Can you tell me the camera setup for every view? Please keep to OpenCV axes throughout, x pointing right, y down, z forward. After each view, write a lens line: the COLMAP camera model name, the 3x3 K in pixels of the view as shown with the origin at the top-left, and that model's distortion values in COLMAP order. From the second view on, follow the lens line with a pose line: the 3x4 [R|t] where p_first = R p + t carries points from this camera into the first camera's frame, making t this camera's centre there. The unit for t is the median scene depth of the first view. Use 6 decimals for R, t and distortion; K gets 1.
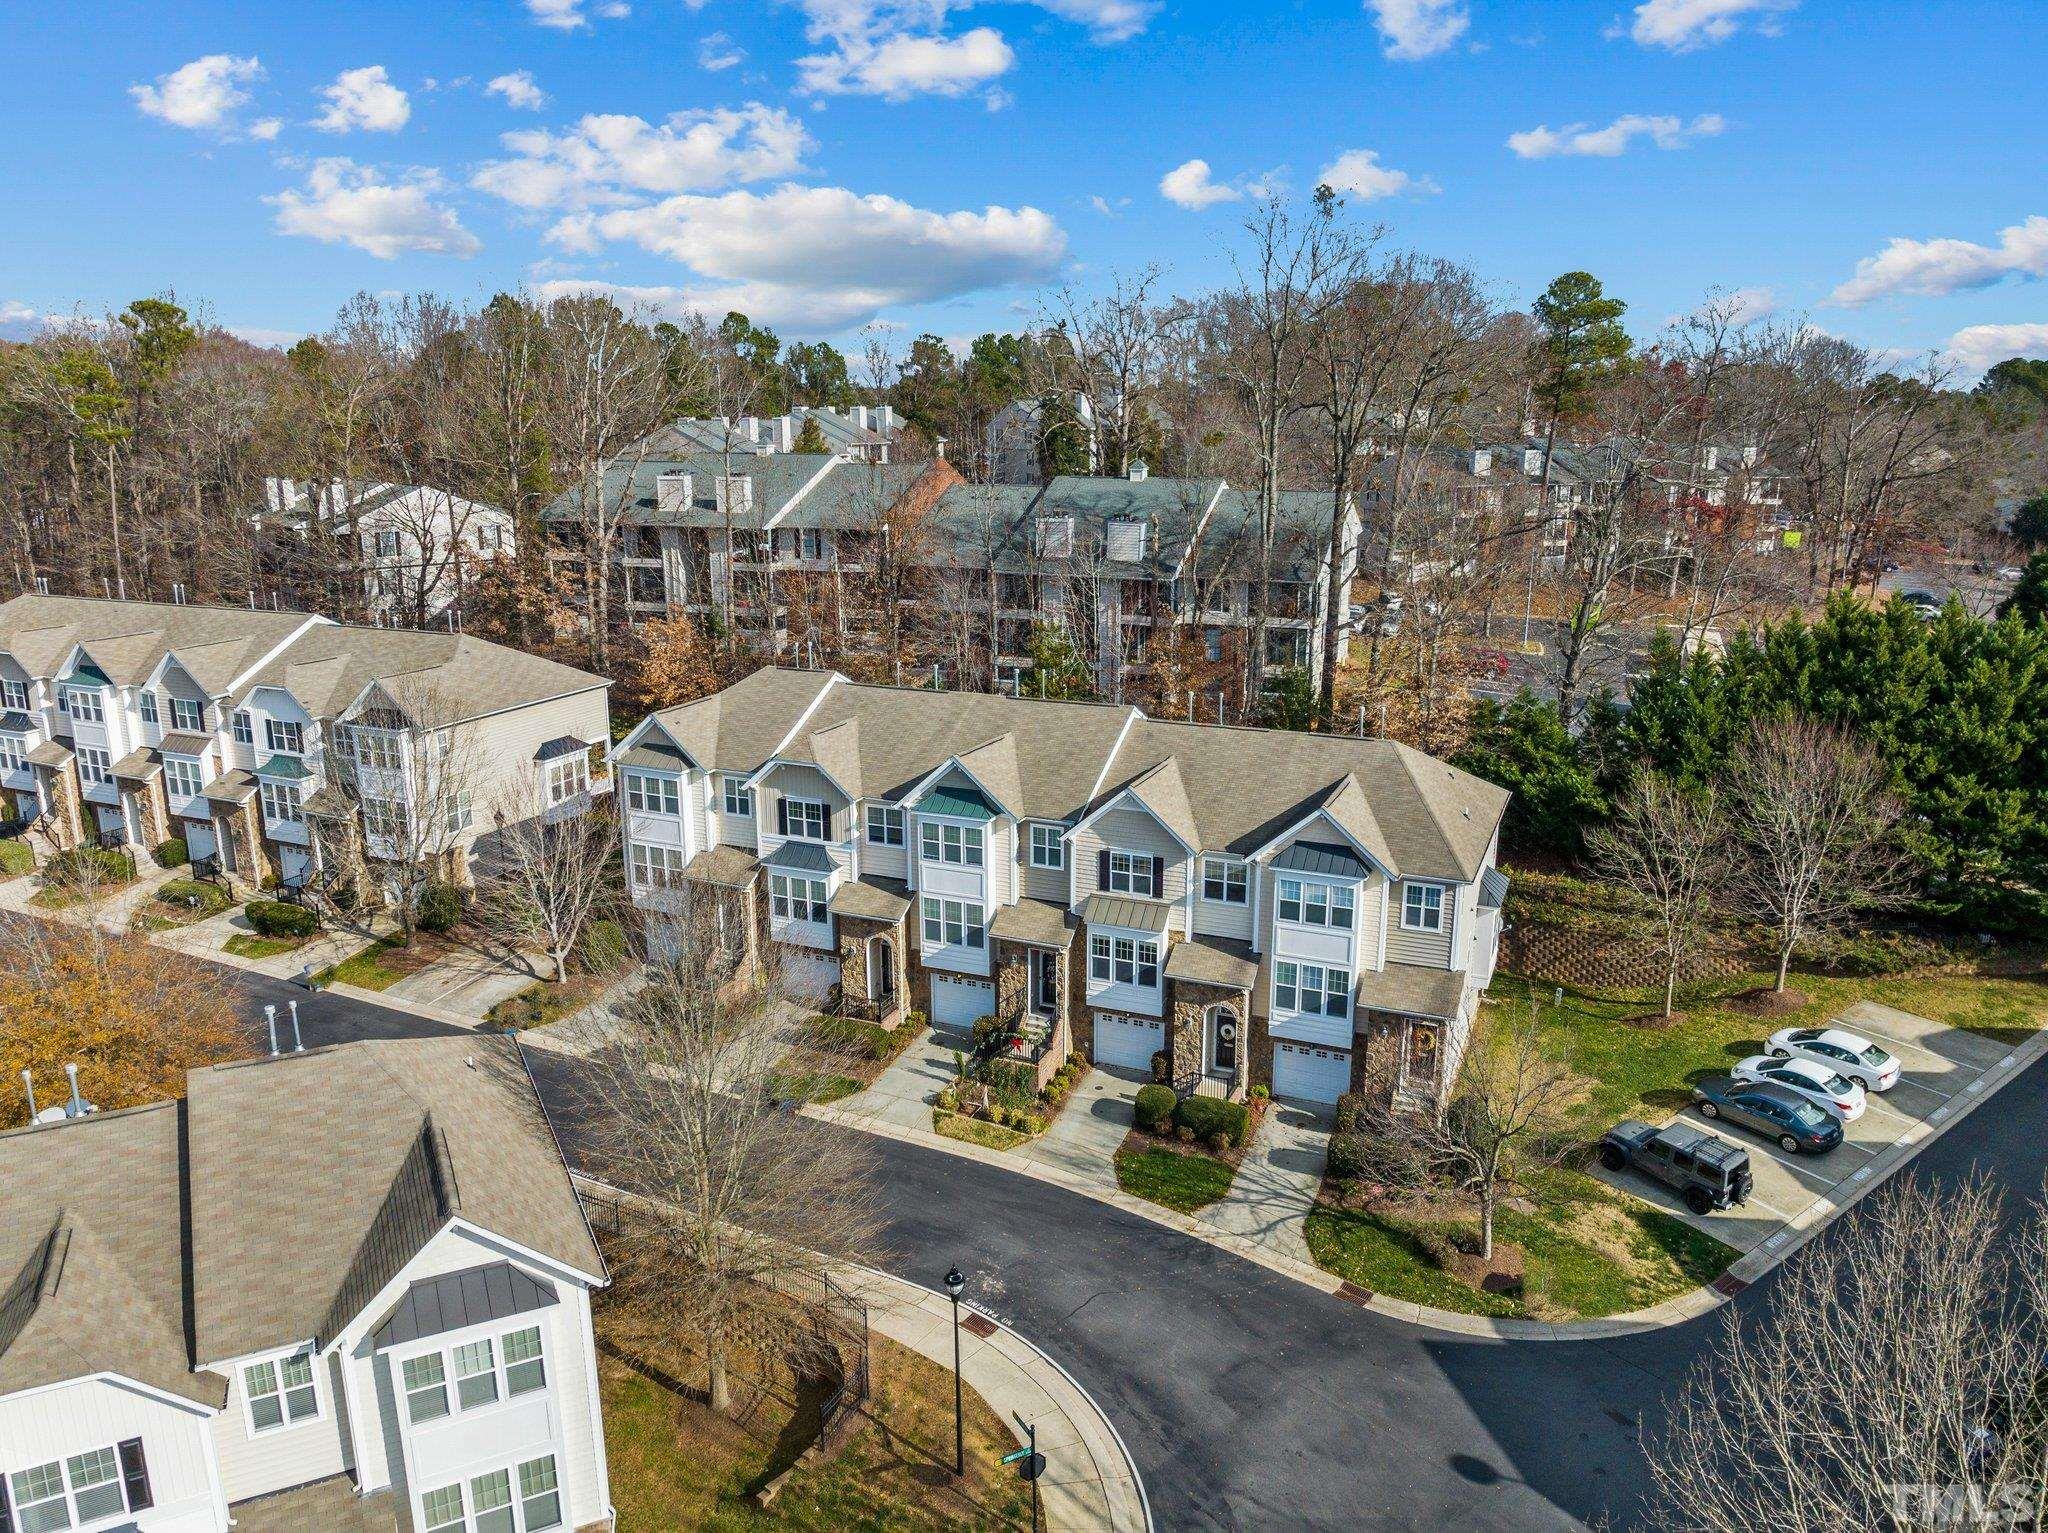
lens RADIAL K [[1501.2, 0, 1018.6], [0, 1501.2, 748.7], [0, 0, 1]] dist [-0.048963, 0.012555]
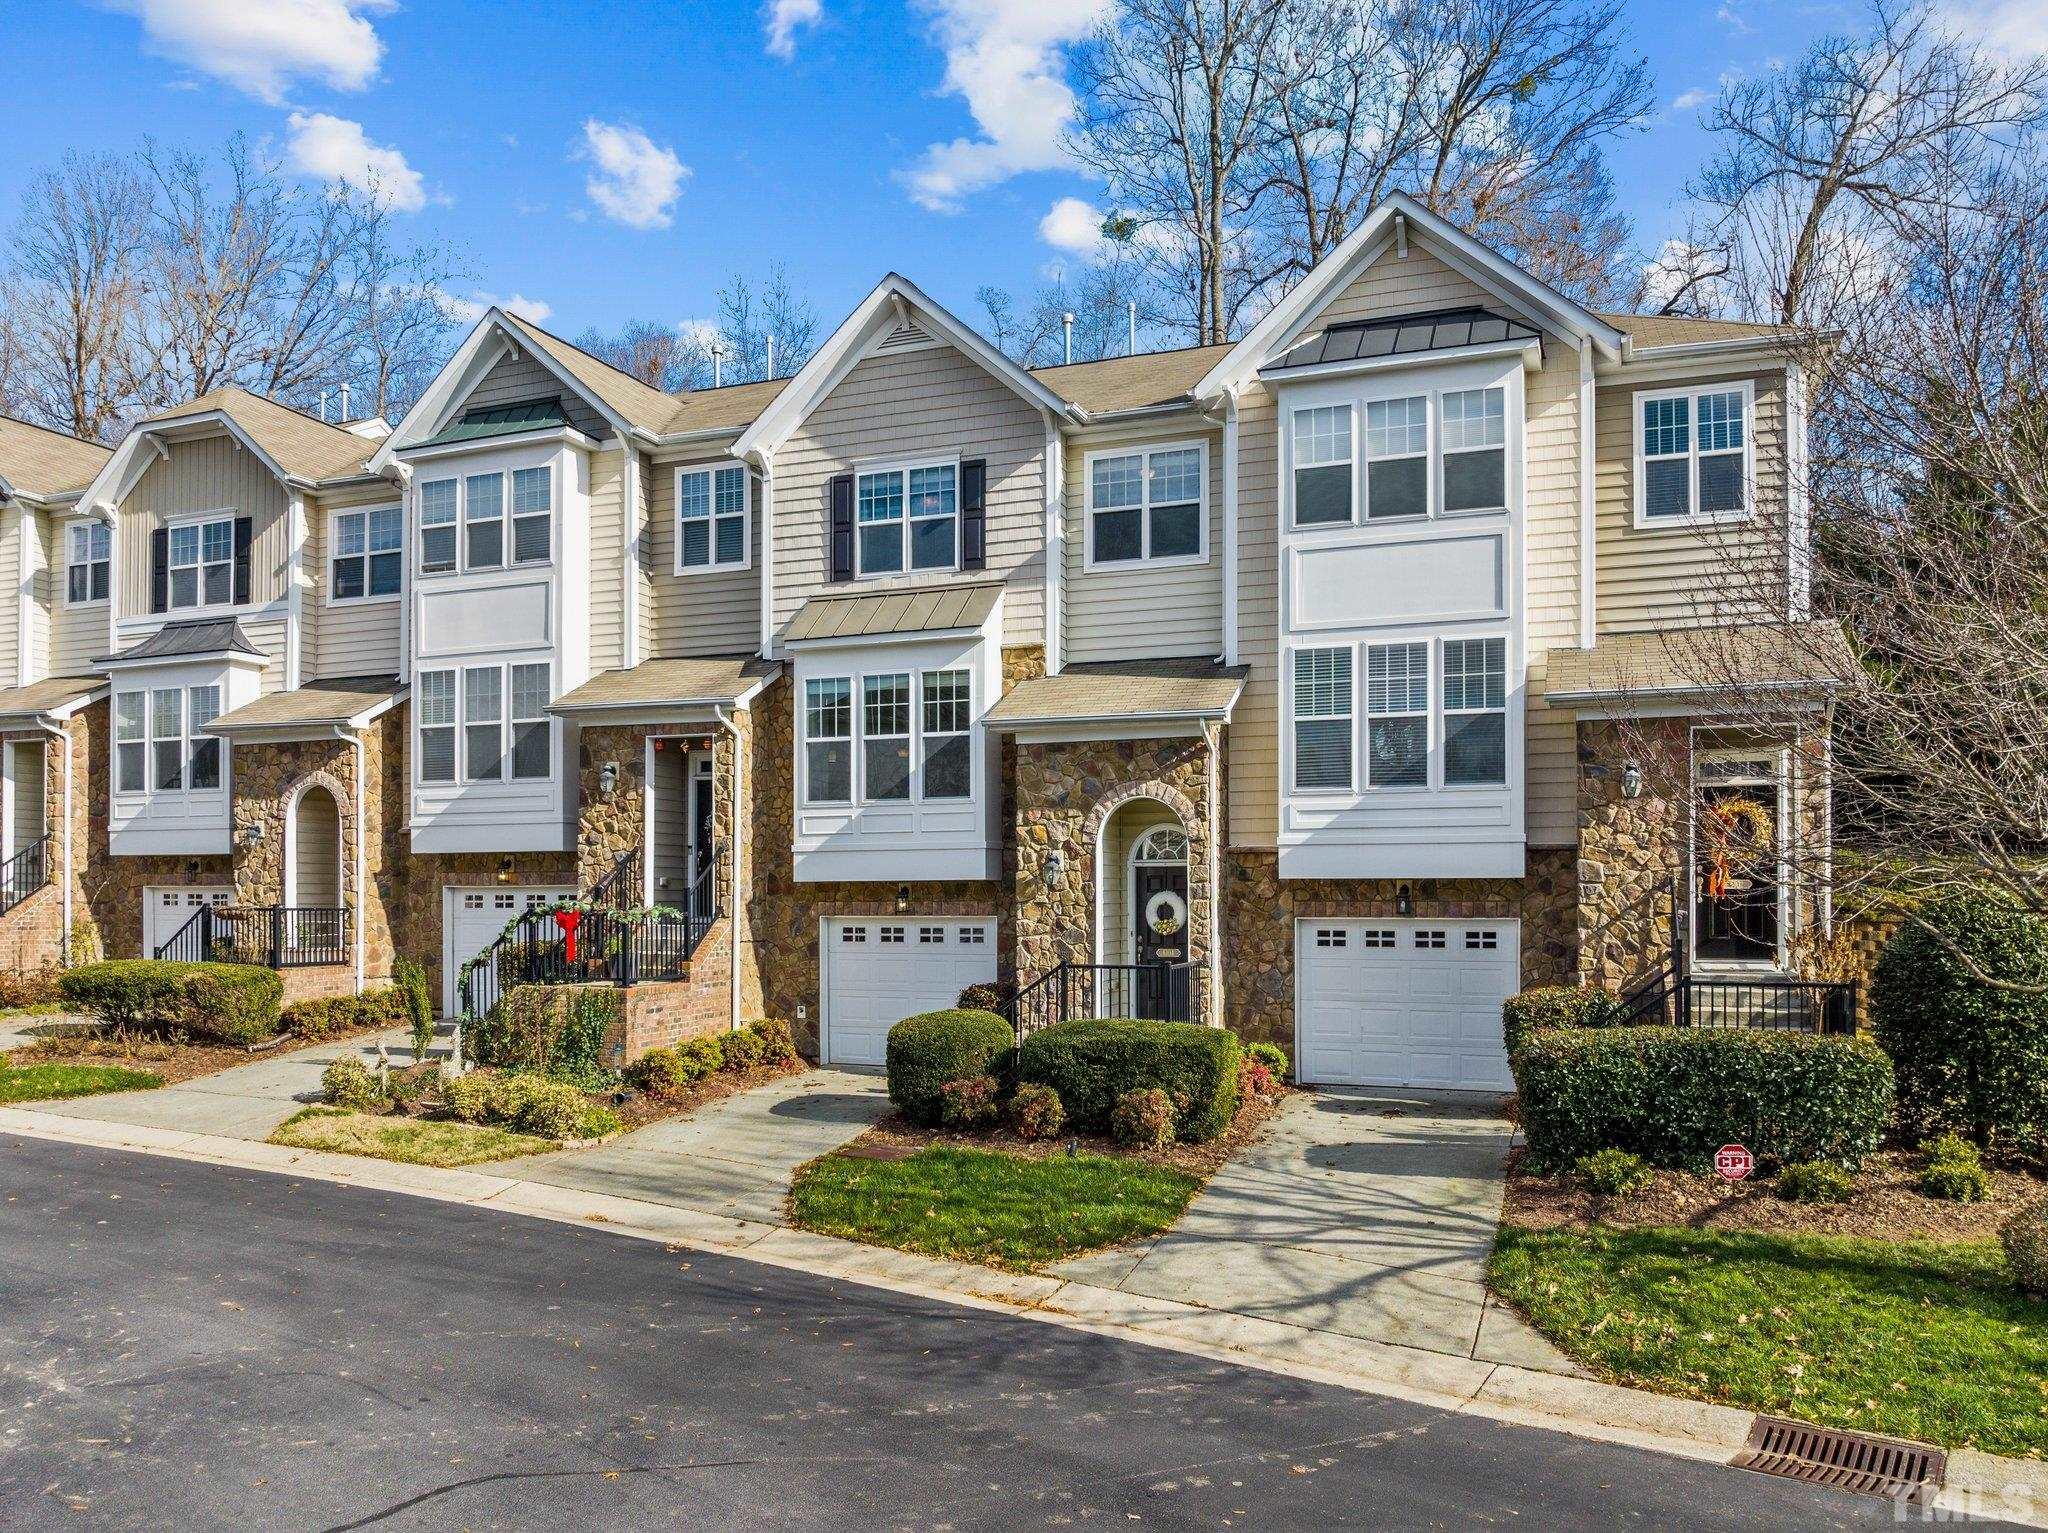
lens RADIAL K [[1501.2, 0, 1043.6], [0, 1501.2, 899.4], [0, 0, 1]] dist [-0.048963, 0.012555]
pose [[0.998602, 0.003846, 0.052723, 0.091002], [0.009075, 0.970073, -0.242643, 0.275281], [-0.052079, 0.242782, 0.968682, 0.648211]]
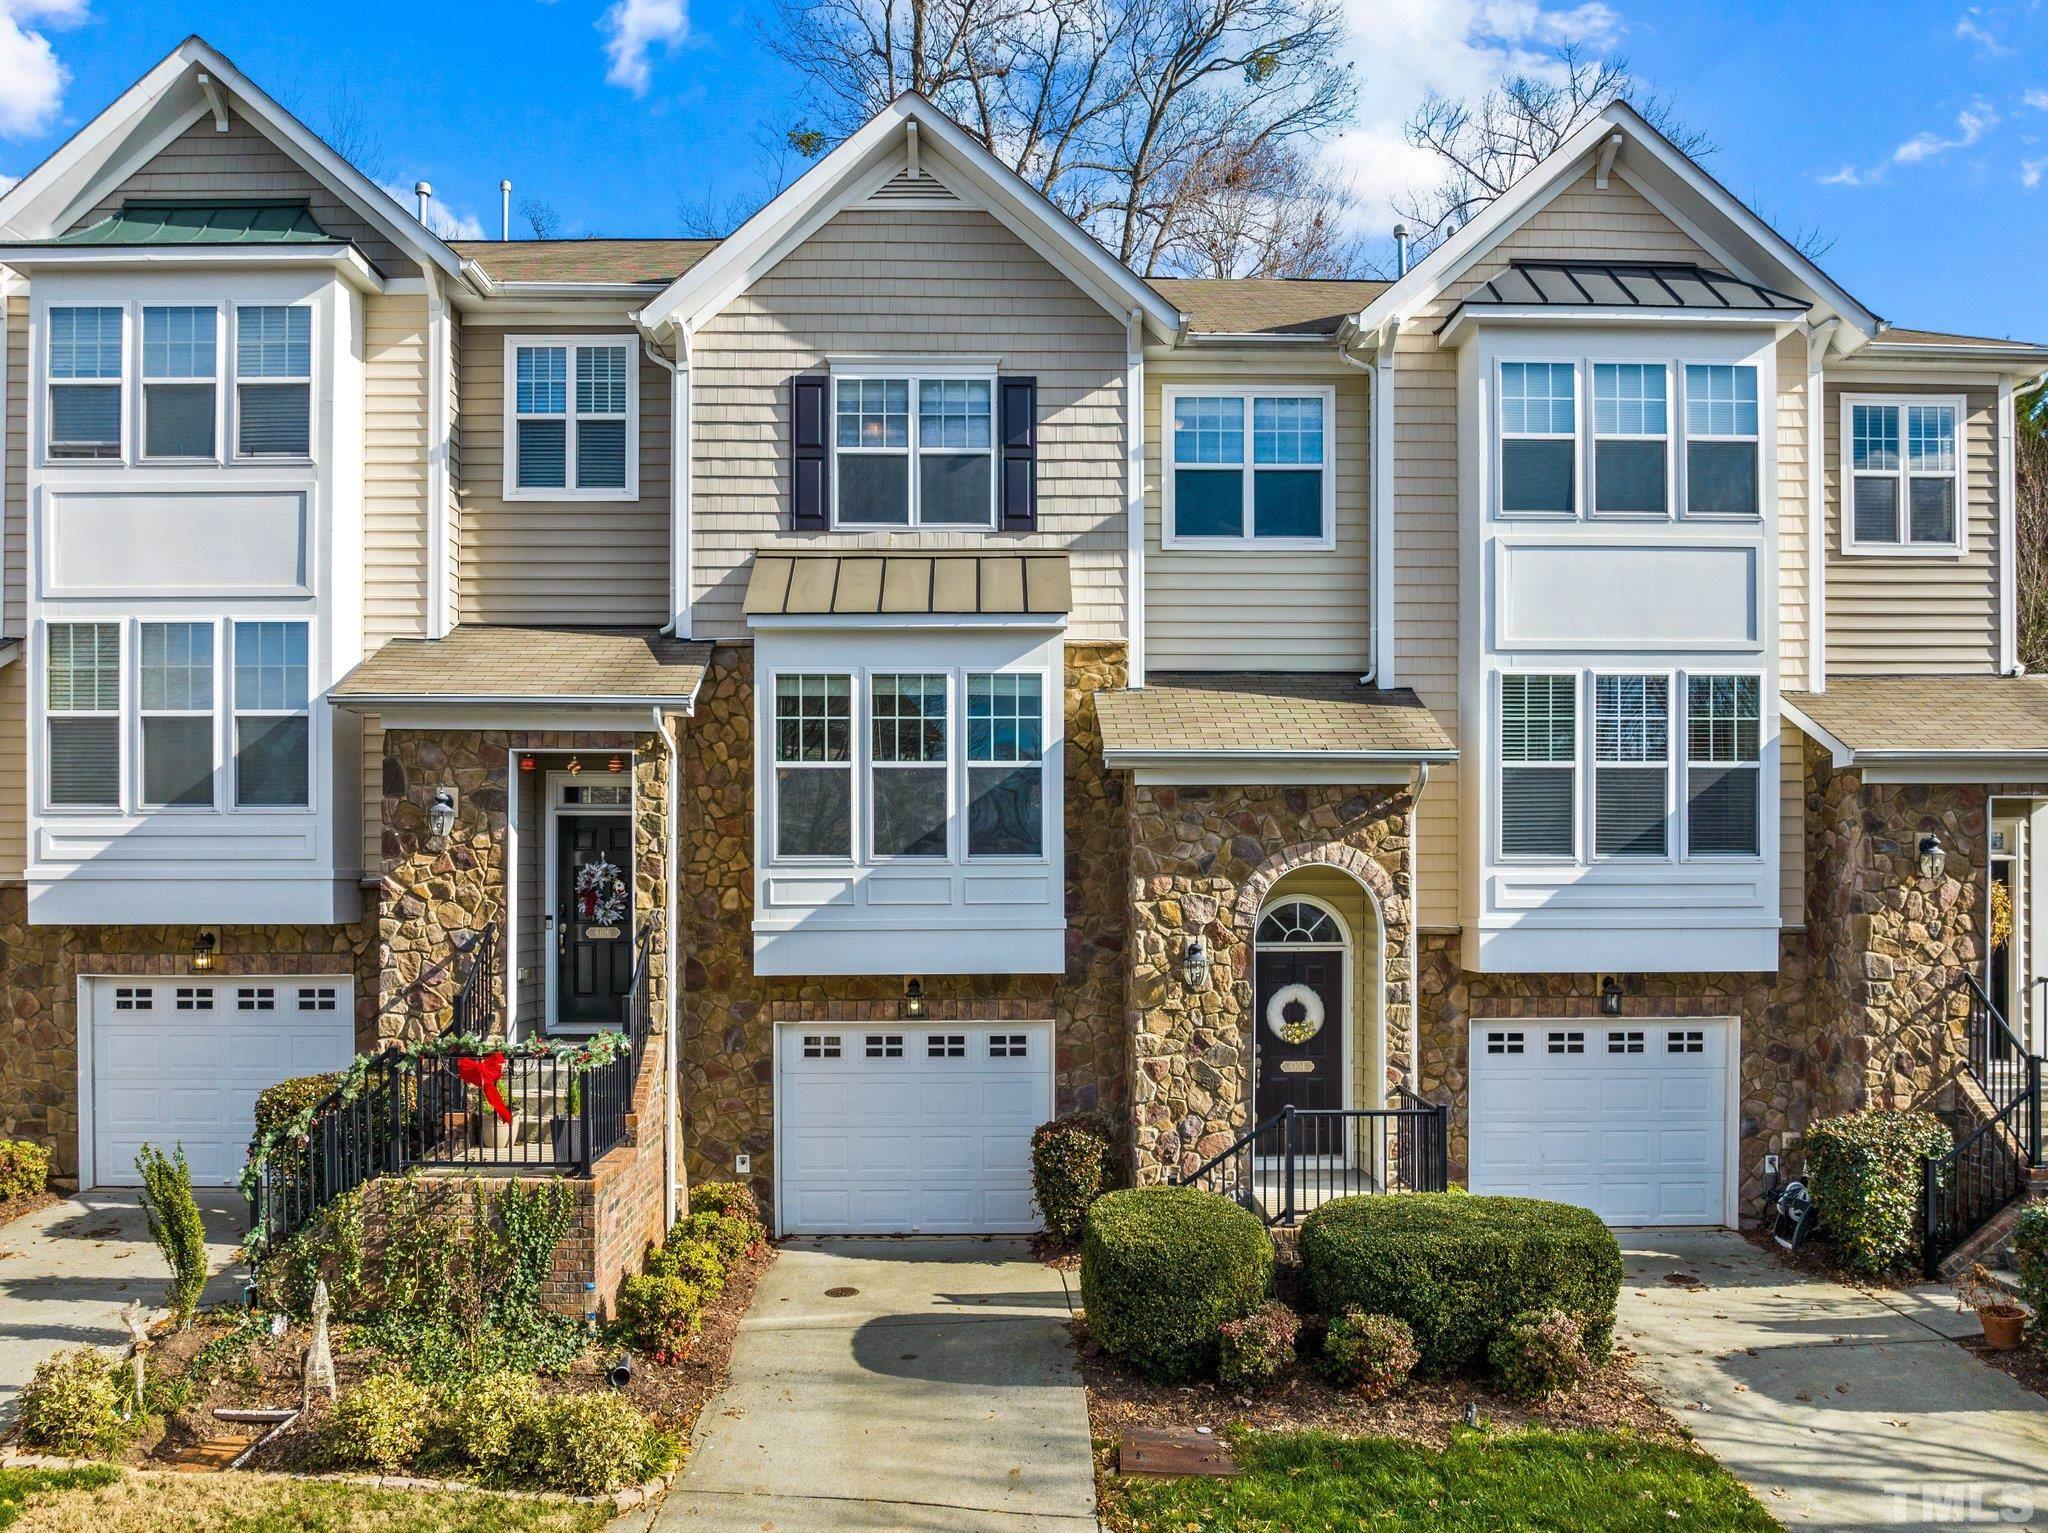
lens RADIAL K [[1501.2, 0, 1038.8], [0, 1501.2, 889.5], [0, 0, 1]] dist [-0.048963, 0.012555]
pose [[0.906258, 0.002023, 0.422720, -0.018667], [0.100147, 0.970494, -0.219347, 0.223055], [-0.410691, 0.241119, 0.879315, 0.775834]]
